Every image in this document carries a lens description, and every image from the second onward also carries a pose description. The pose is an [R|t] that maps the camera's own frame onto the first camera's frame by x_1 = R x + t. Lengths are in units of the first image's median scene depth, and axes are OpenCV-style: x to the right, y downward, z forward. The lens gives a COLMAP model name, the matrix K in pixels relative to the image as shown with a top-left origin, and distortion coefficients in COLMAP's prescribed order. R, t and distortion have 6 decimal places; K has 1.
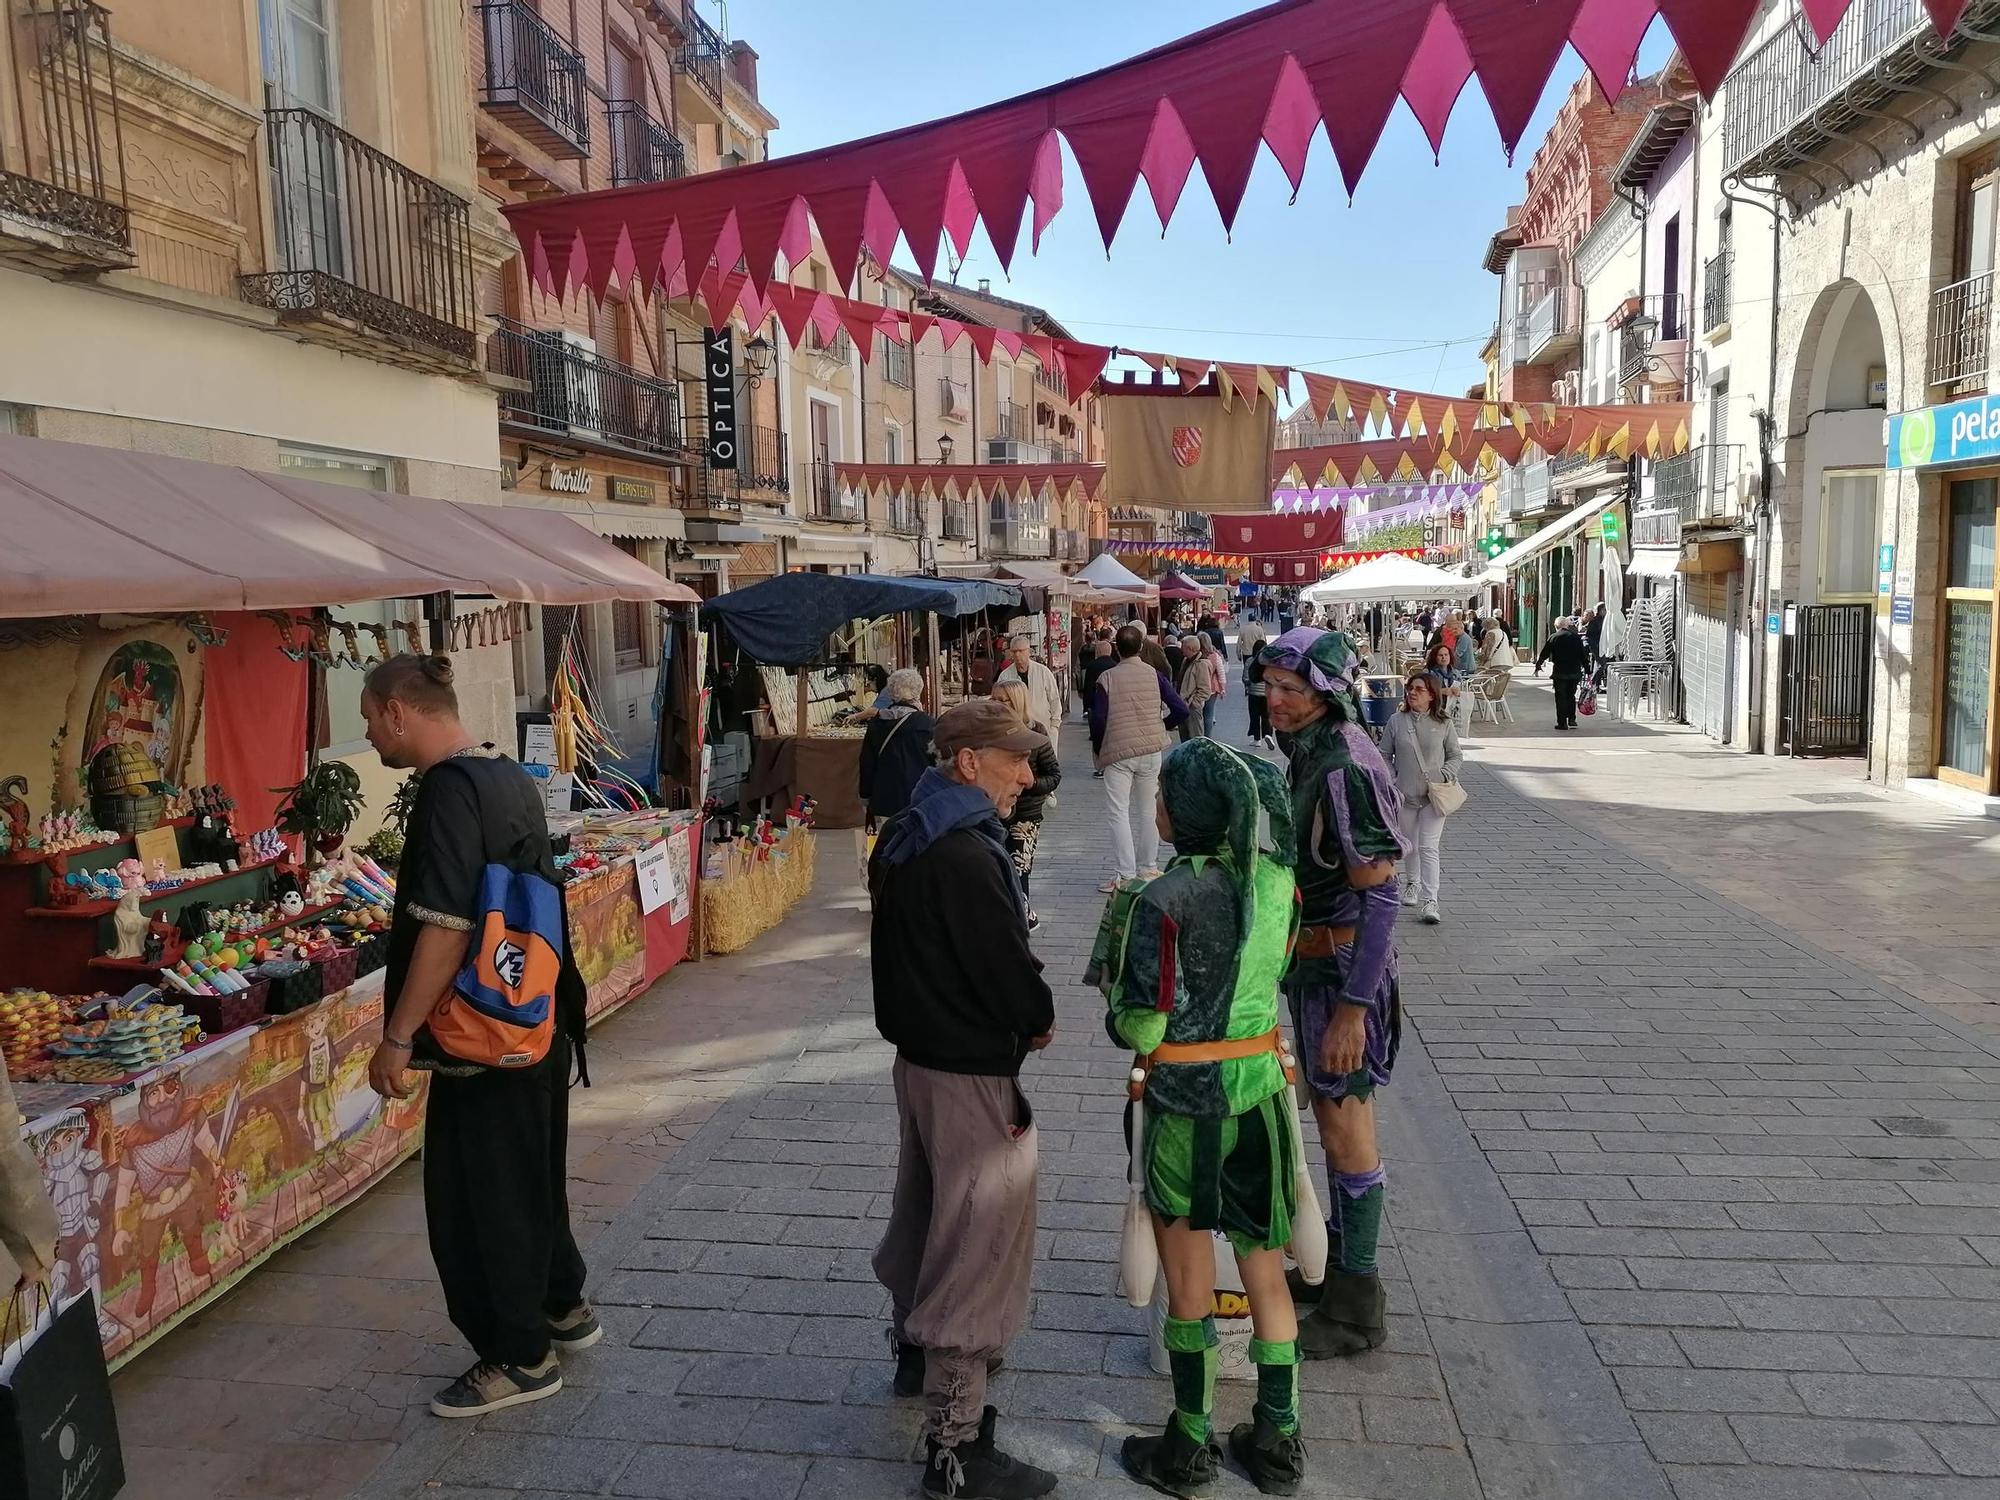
lens RADIAL K [[1478.1, 0, 1009.9], [0, 1478.1, 743.0], [0, 0, 1]] dist [0.067819, -0.090012]
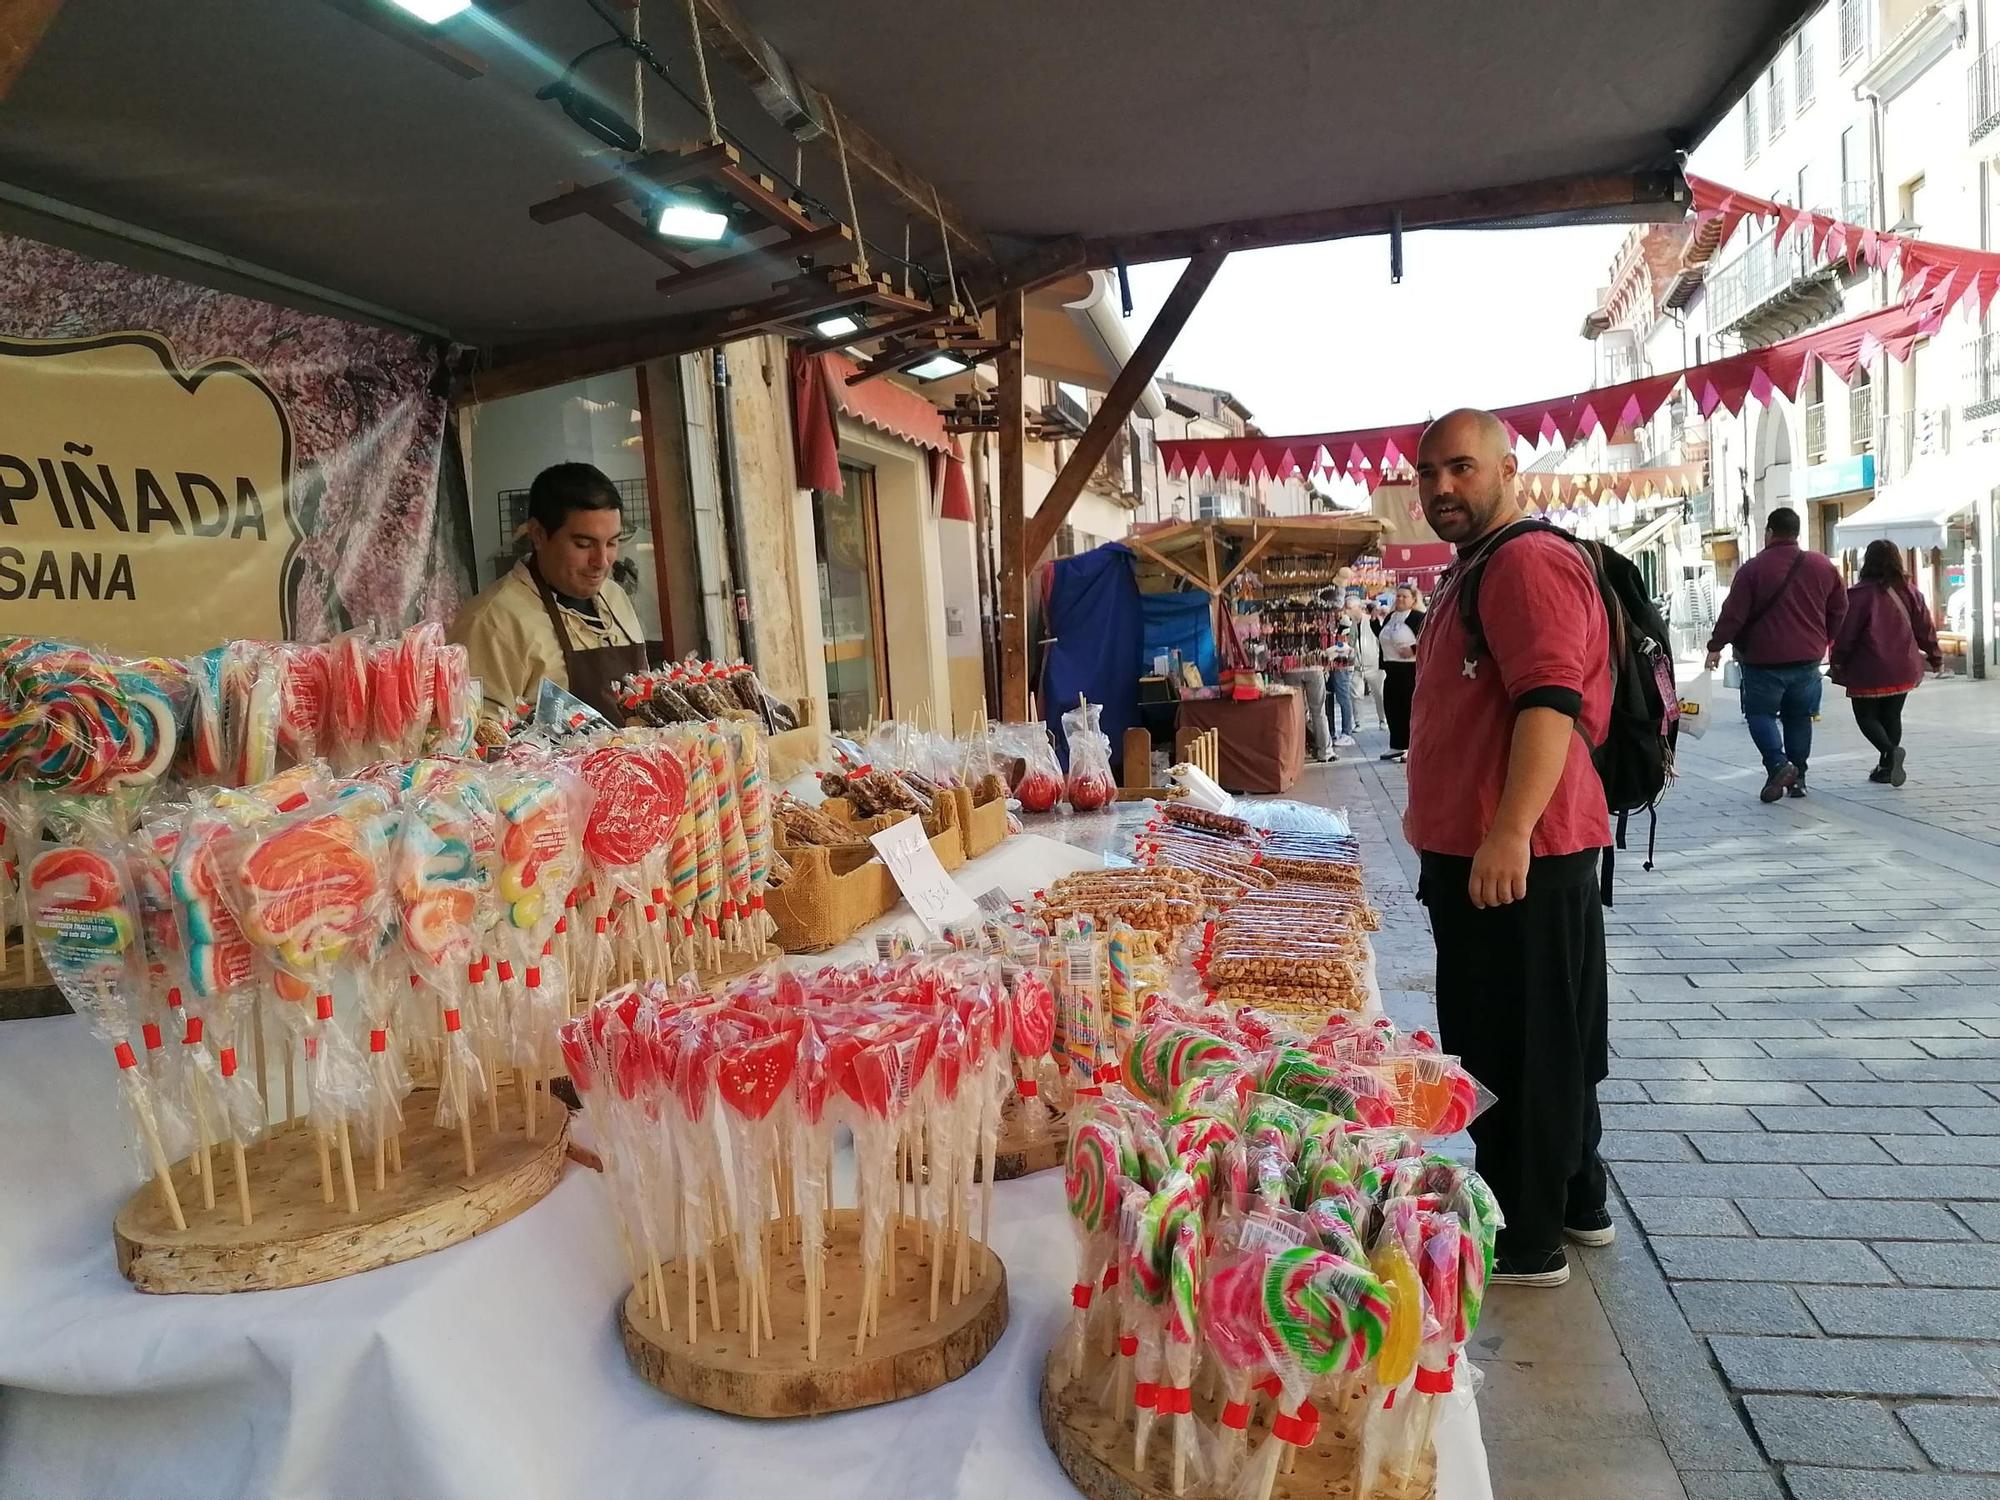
lens RADIAL K [[1478.1, 0, 1009.9], [0, 1478.1, 743.0], [0, 0, 1]] dist [0.067819, -0.090012]
pose [[0.995675, -0.049172, -0.078825, -0.120534], [0.047151, 0.998515, -0.027301, 0.058253], [0.080051, 0.023467, 0.996515, -0.431791]]
